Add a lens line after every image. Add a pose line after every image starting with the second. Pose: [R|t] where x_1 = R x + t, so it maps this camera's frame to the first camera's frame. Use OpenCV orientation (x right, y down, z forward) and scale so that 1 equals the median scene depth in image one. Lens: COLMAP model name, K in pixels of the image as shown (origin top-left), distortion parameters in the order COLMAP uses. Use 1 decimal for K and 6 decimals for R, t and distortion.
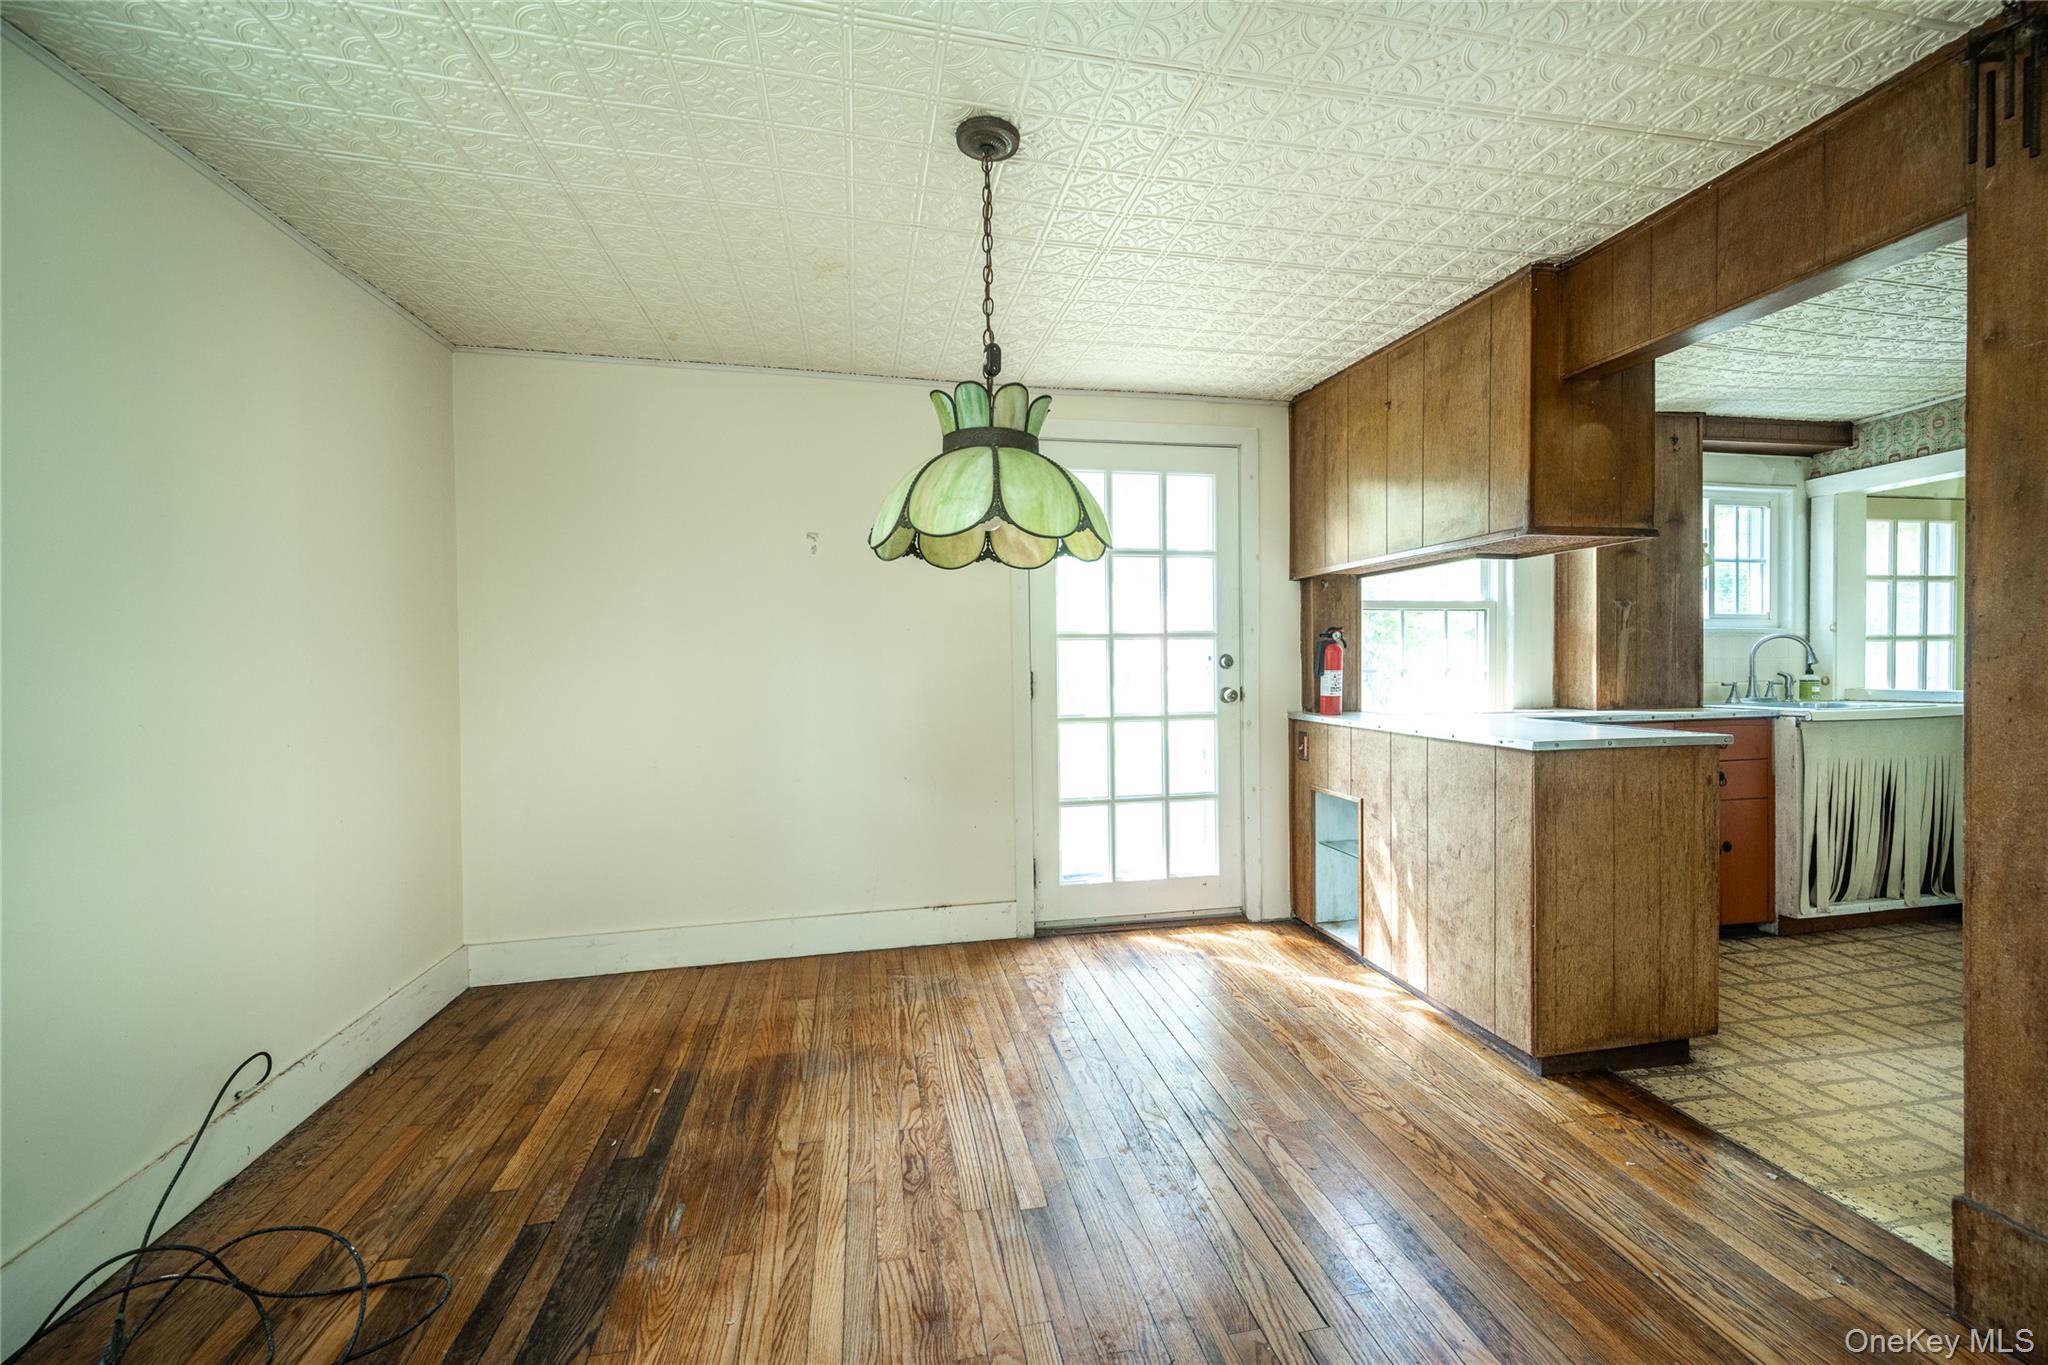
lens RADIAL K [[806.7, 0, 1021.8], [0, 806.7, 679.9], [0, 0, 1]] dist [0.001884, -0.000342]
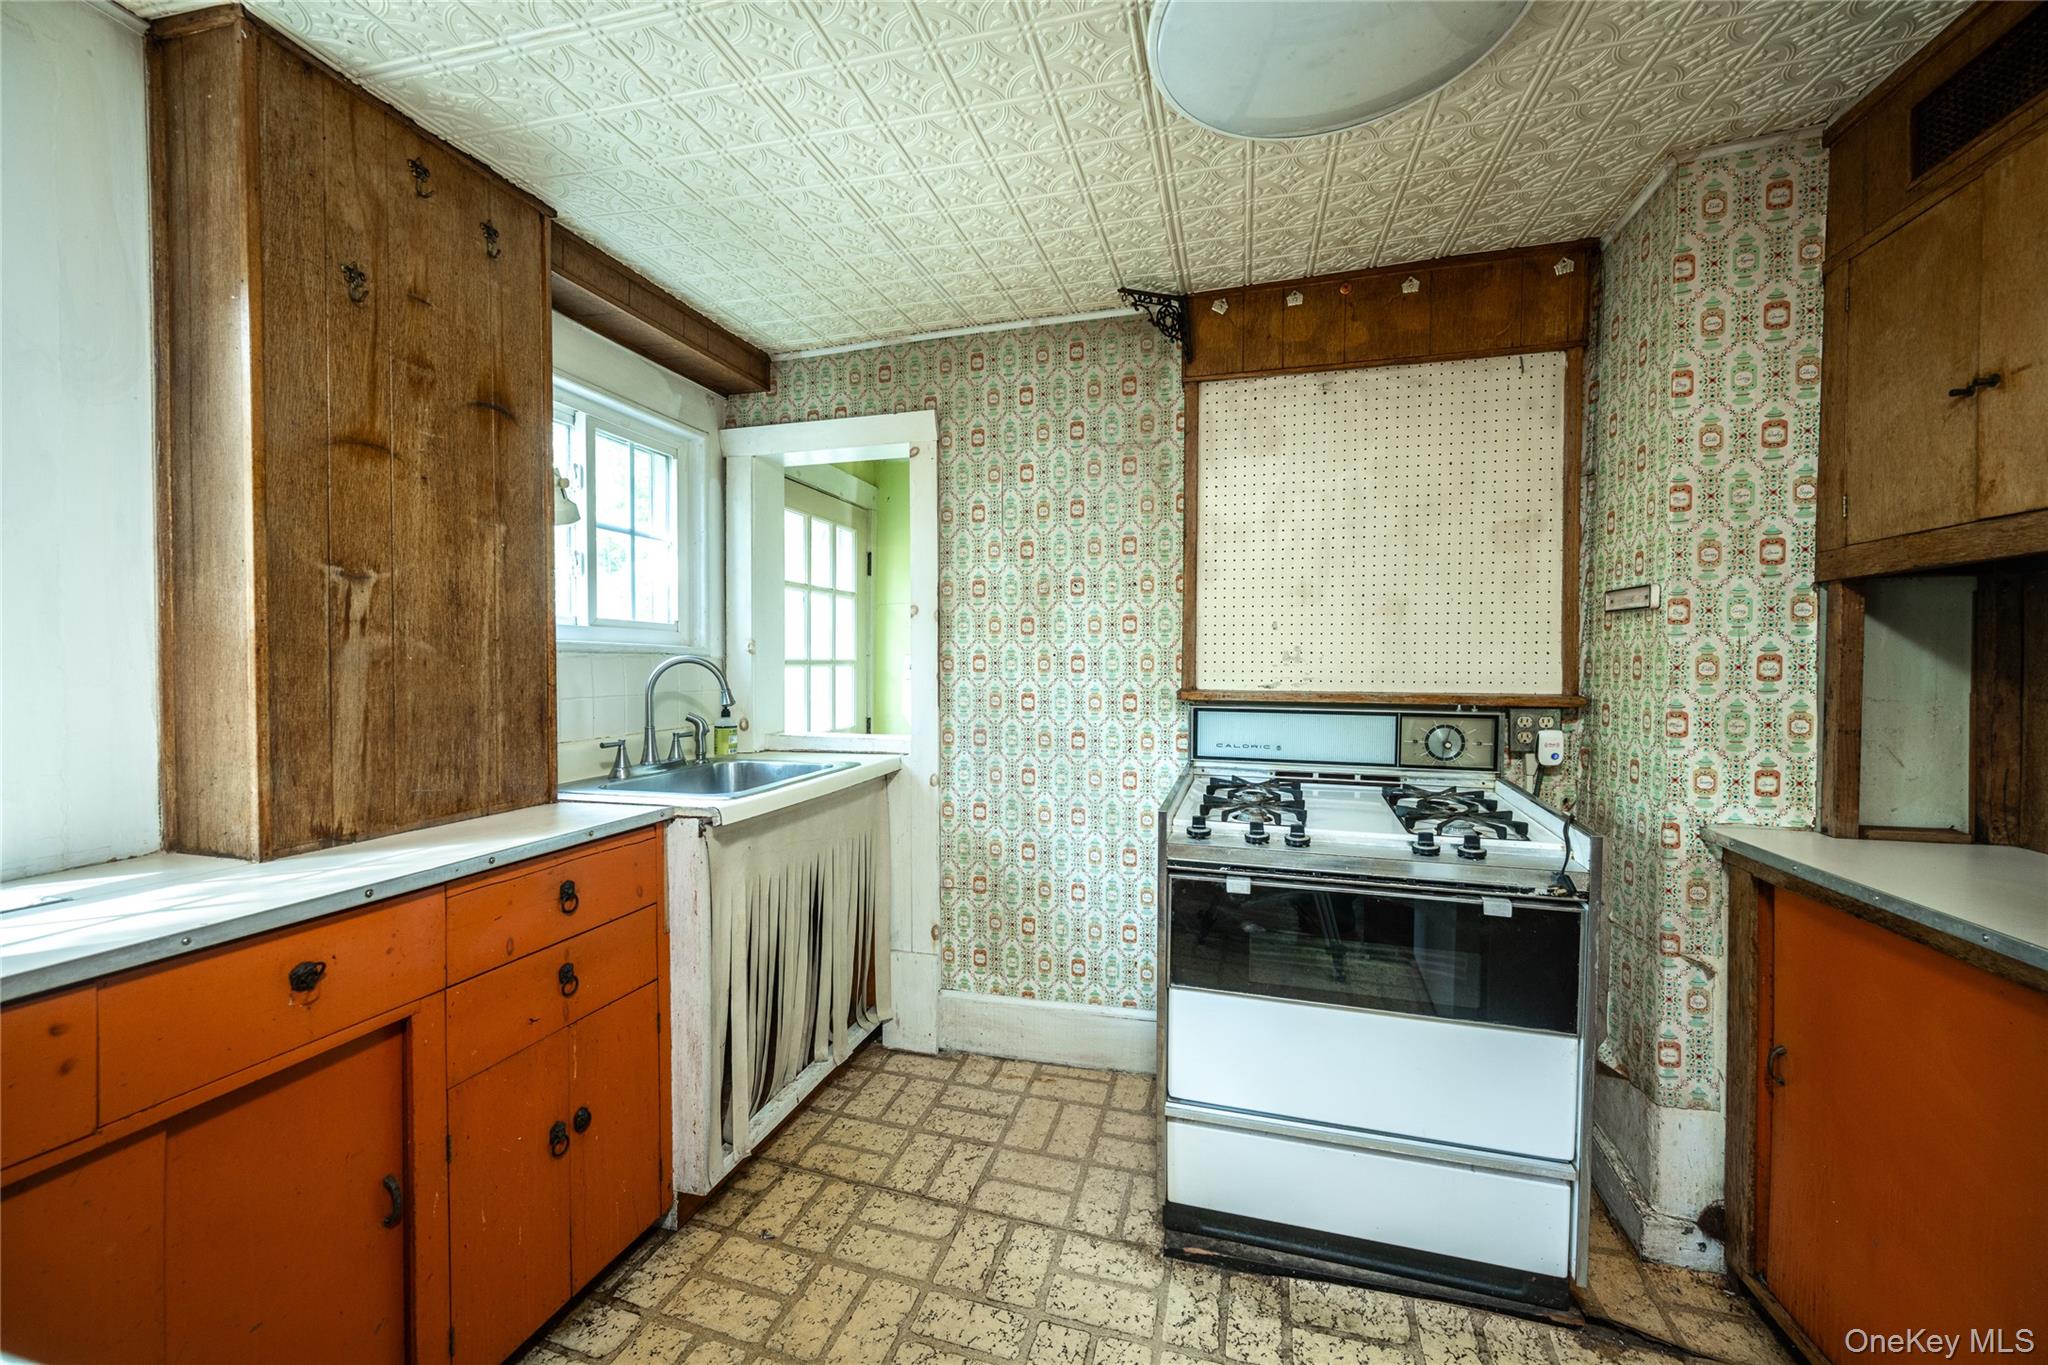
lens RADIAL K [[806.7, 0, 1027.8], [0, 806.7, 678.5], [0, 0, 1]] dist [0.001884, -0.000342]
pose [[0.443826, -0.005137, 0.896098, 0.544903], [0.009352, 0.999956, 0.001100, -0.041526], [-0.896064, 0.007892, 0.443854, 0.536481]]
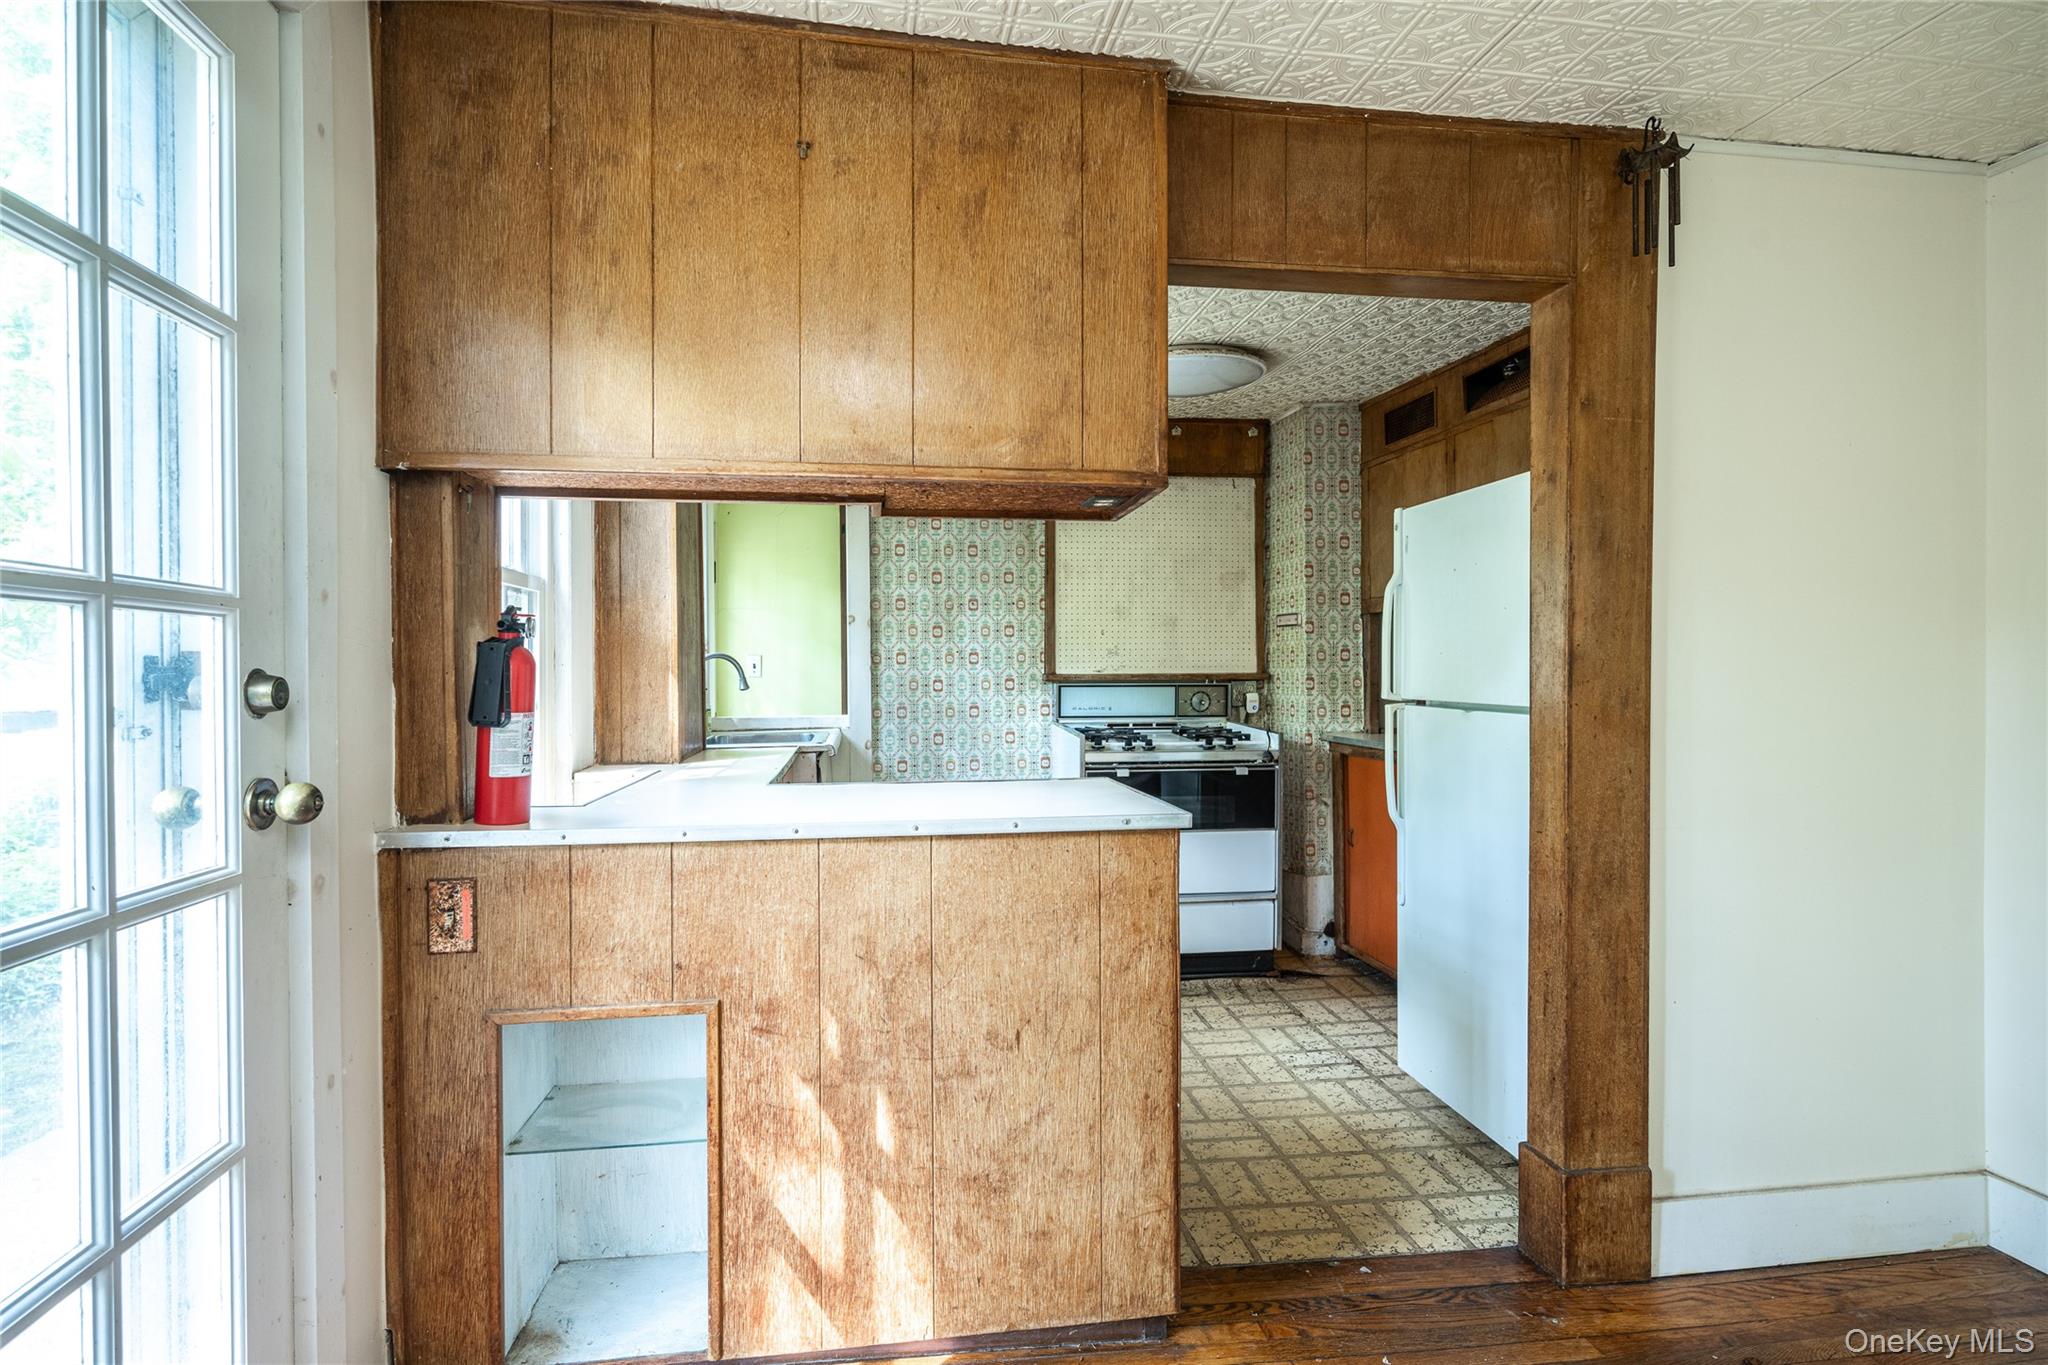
lens RADIAL K [[1069.6, 0, 1026.6], [0, 1069.6, 679.0], [0, 0, 1]] dist [0.001668, 0.000148]
pose [[0.038047, 0.004346, 0.999266, -0.134845], [0.027364, 0.999611, -0.005389, -0.018013], [-0.998901, 0.027549, 0.037913, 0.691450]]
